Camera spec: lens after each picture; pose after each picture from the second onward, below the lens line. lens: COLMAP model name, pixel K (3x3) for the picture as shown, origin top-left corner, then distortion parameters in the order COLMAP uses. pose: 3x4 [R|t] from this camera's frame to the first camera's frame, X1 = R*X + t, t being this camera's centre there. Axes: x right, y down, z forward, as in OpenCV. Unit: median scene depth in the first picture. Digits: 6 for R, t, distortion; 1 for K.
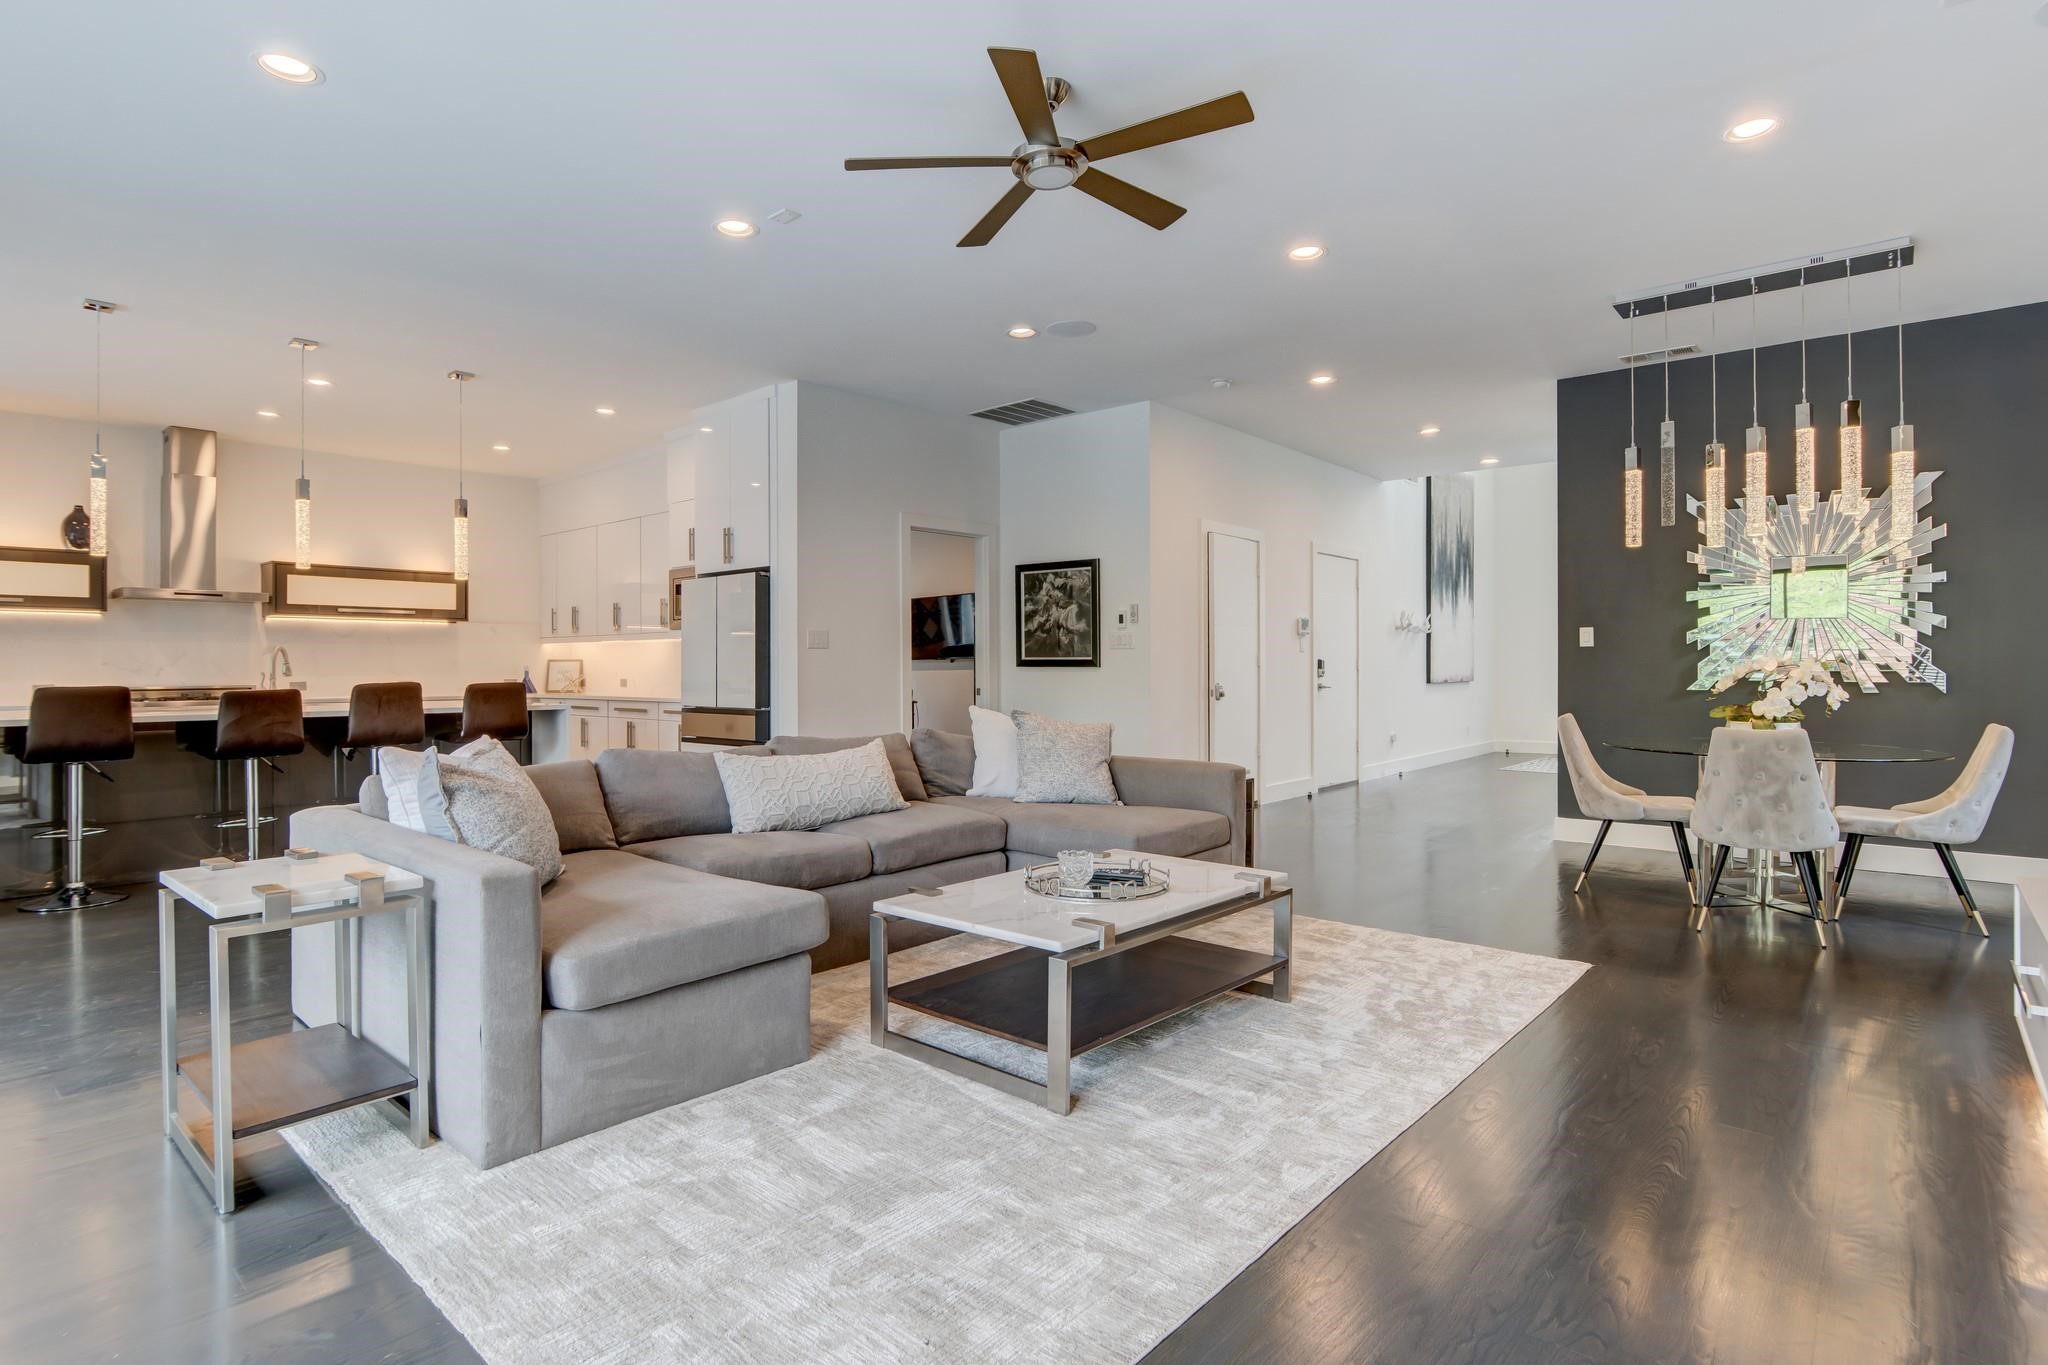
lens RADIAL K [[1017.0, 0, 1017.1], [0, 1017.0, 667.7], [0, 0, 1]] dist [-0.019273, -0.000297]
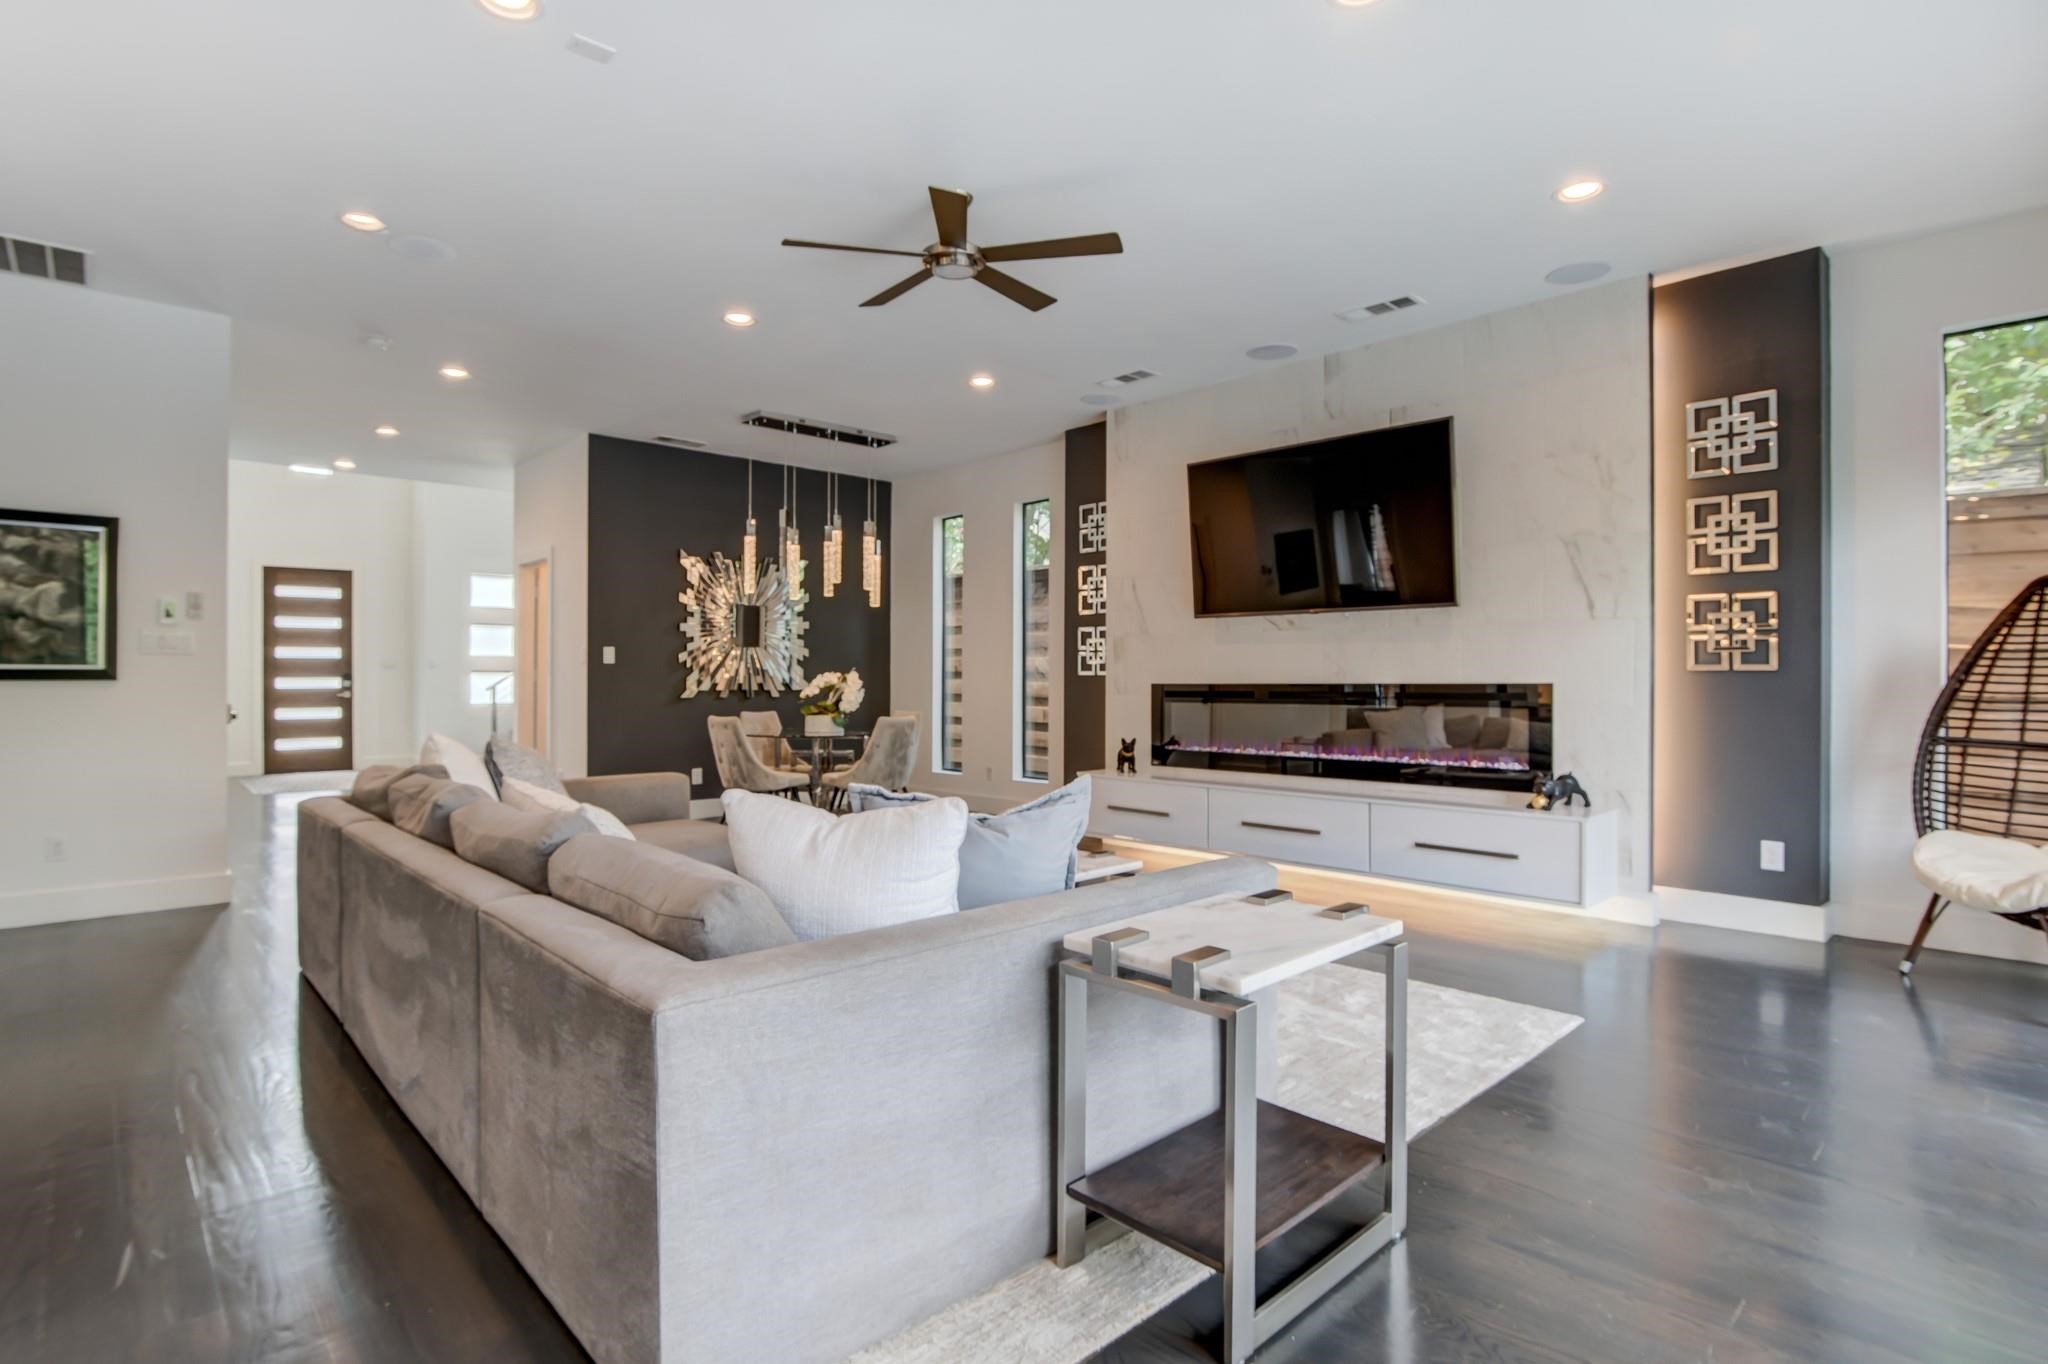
lens RADIAL K [[1017.0, 0, 1016.4], [0, 1017.0, 668.1], [0, 0, 1]] dist [-0.019273, -0.000297]
pose [[0.096184, 0.013159, 0.995277, -0.533054], [0.006082, 0.999886, -0.013808, 0.003729], [-0.995345, 0.007381, 0.096093, 0.371854]]
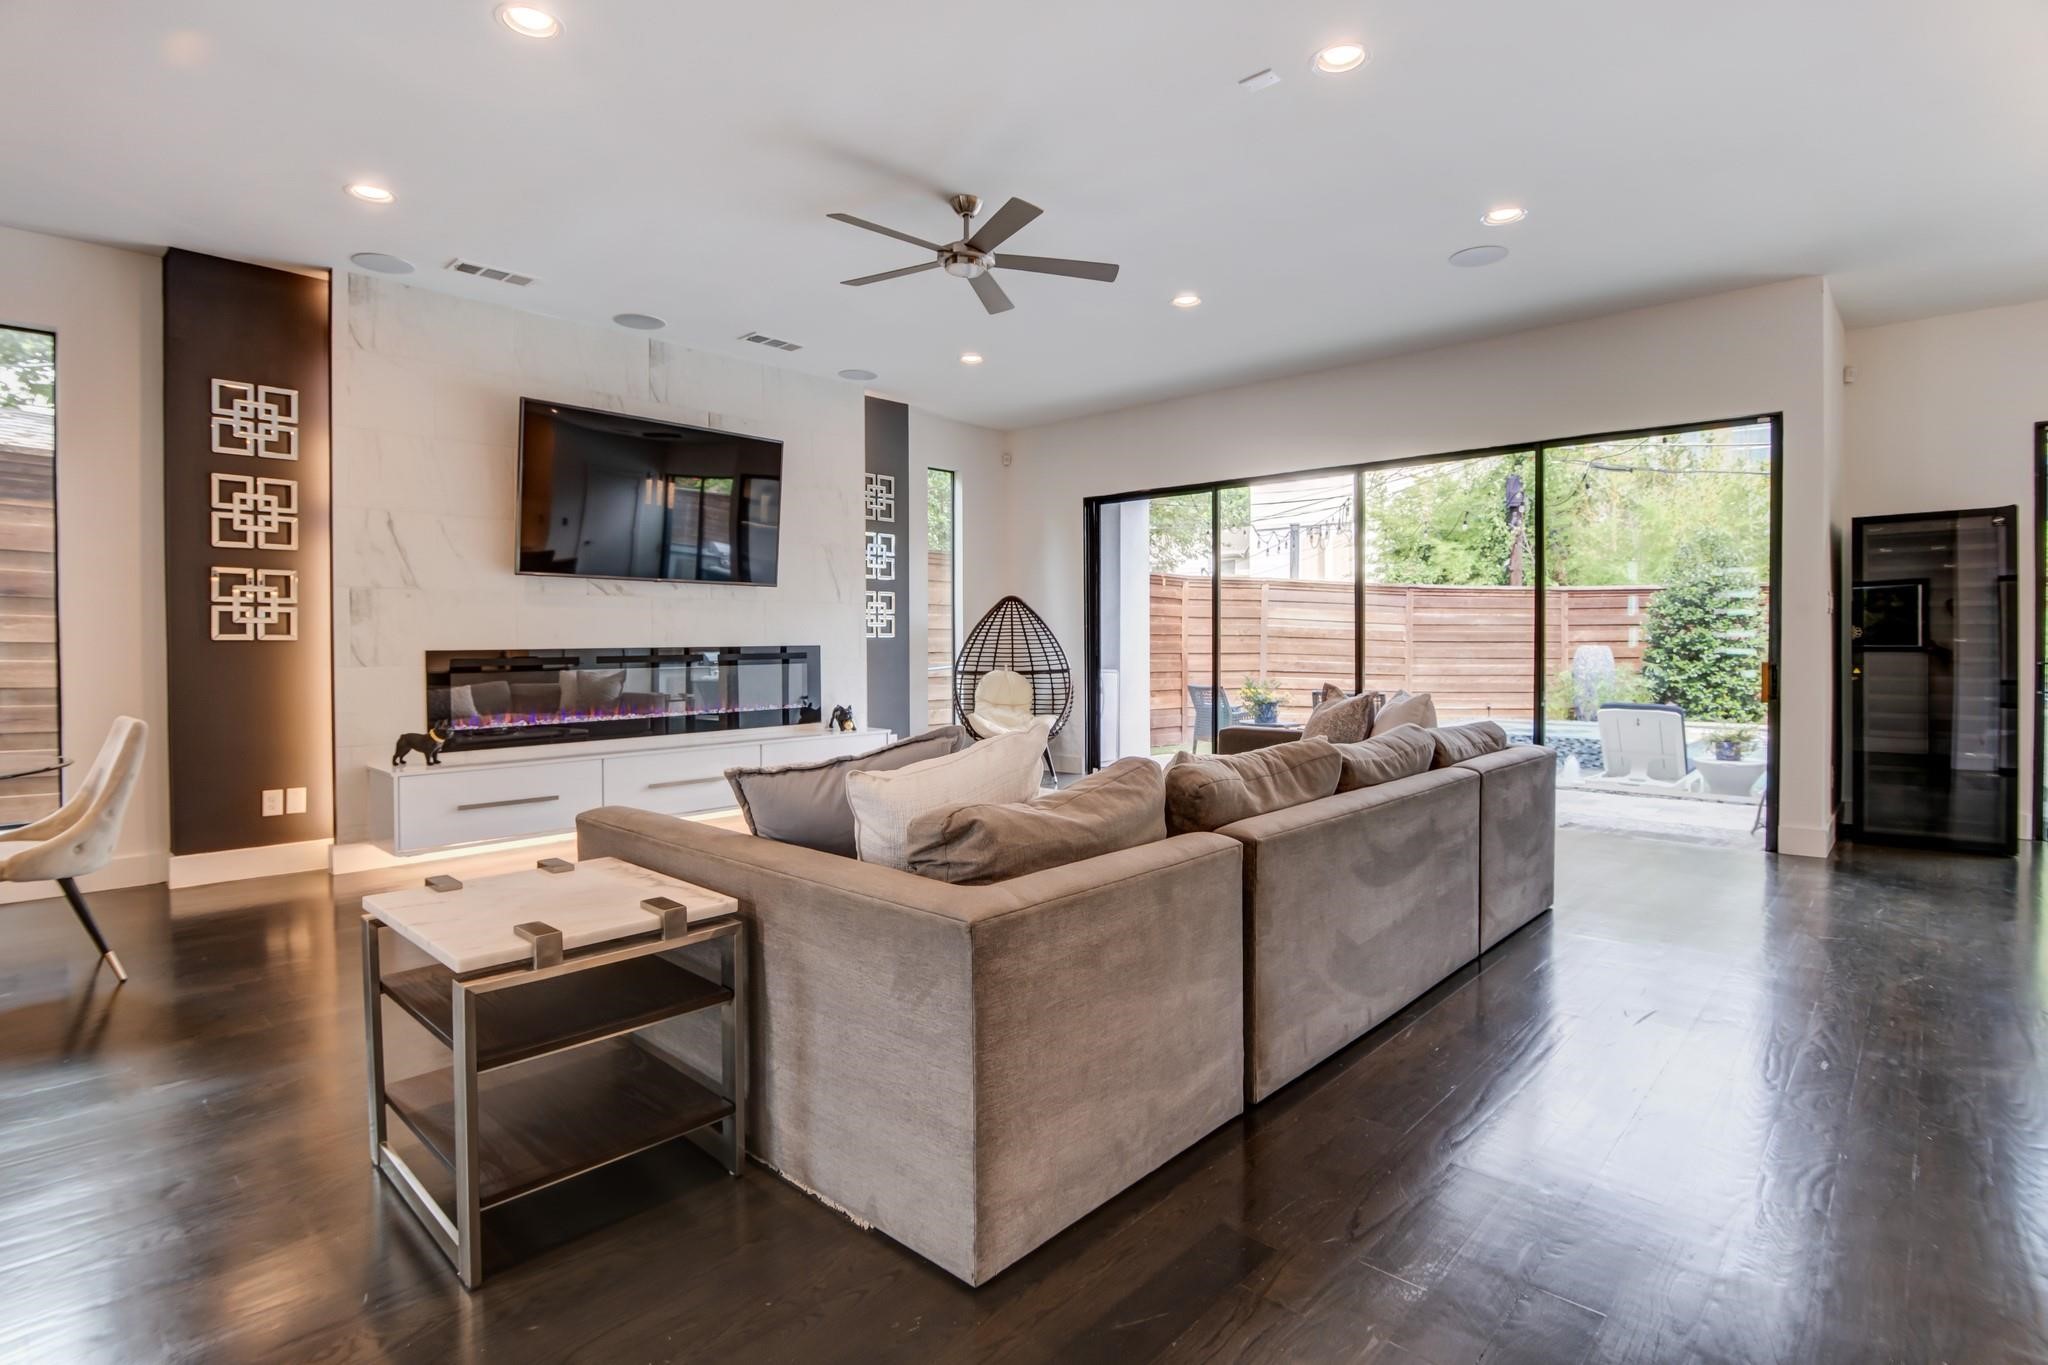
lens RADIAL K [[1017.0, 0, 1009.5], [0, 1017.0, 654.0], [0, 0, 1]] dist [-0.019273, -0.000297]
pose [[-0.999289, 0.008082, 0.036835, -0.036709], [0.008761, 0.999794, 0.018317, -0.001457], [-0.036679, 0.018627, -0.999153, 1.062635]]
